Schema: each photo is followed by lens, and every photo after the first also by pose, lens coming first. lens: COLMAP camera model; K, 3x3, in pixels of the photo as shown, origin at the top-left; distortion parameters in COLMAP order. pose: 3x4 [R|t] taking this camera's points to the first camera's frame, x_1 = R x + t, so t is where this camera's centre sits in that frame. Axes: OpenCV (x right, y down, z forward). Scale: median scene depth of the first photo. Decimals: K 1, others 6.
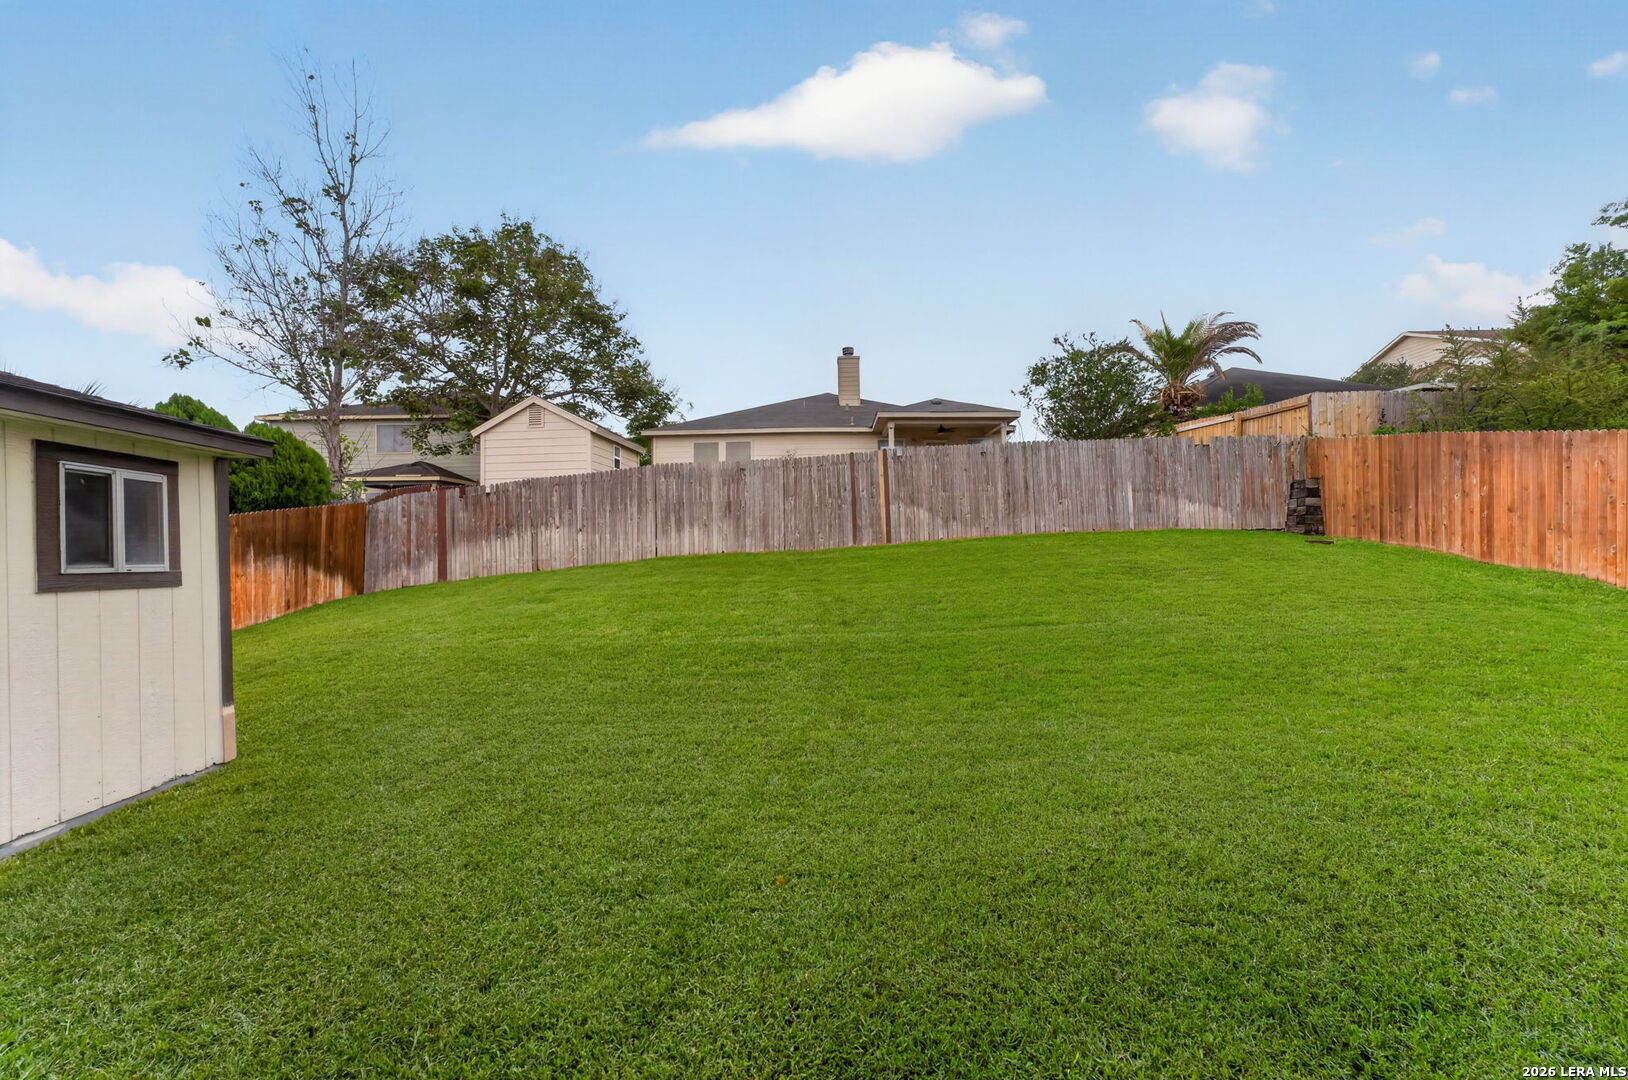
lens RADIAL K [[652.5, 0, 819.5], [0, 652.5, 550.4], [0, 0, 1]] dist [0.000968, 0.002725]
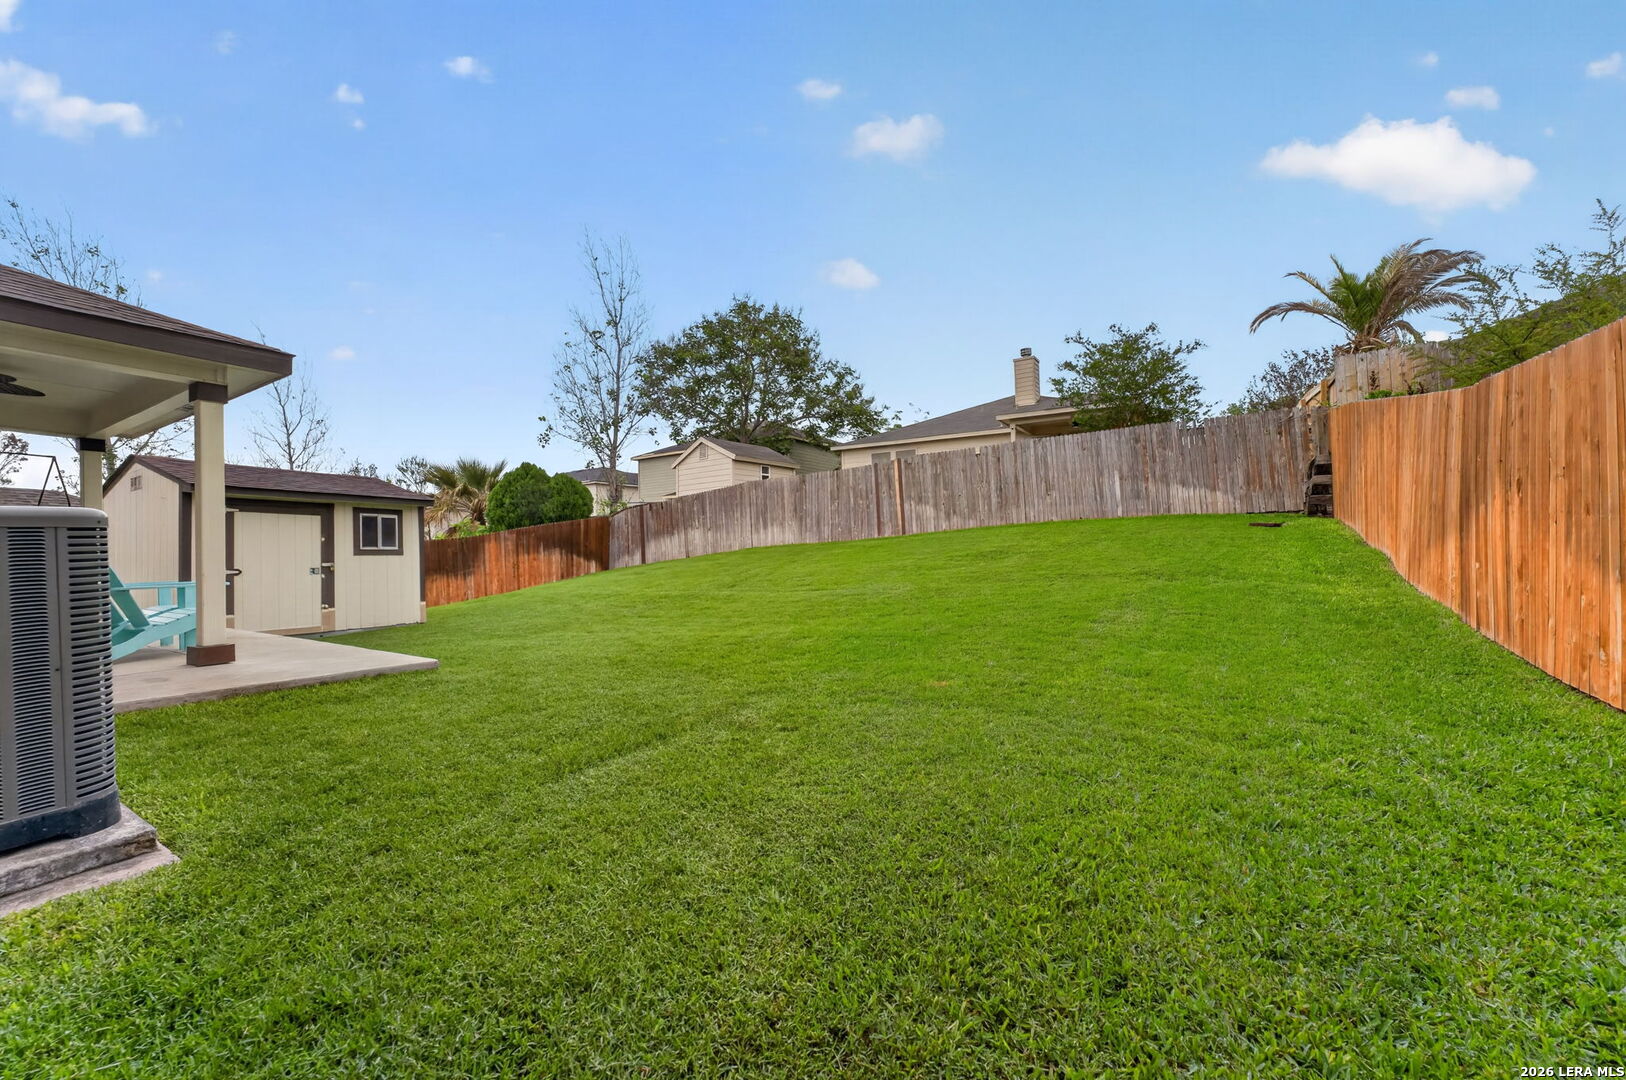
lens RADIAL K [[651.7, 0, 801.9], [0, 651.7, 547.1], [0, 0, 1]] dist [0.000968, 0.002725]
pose [[0.851157, -0.009243, -0.524830, 0.587761], [0.009522, 0.999952, -0.002167, 0.013064], [0.524825, -0.003153, 0.851204, -0.140939]]
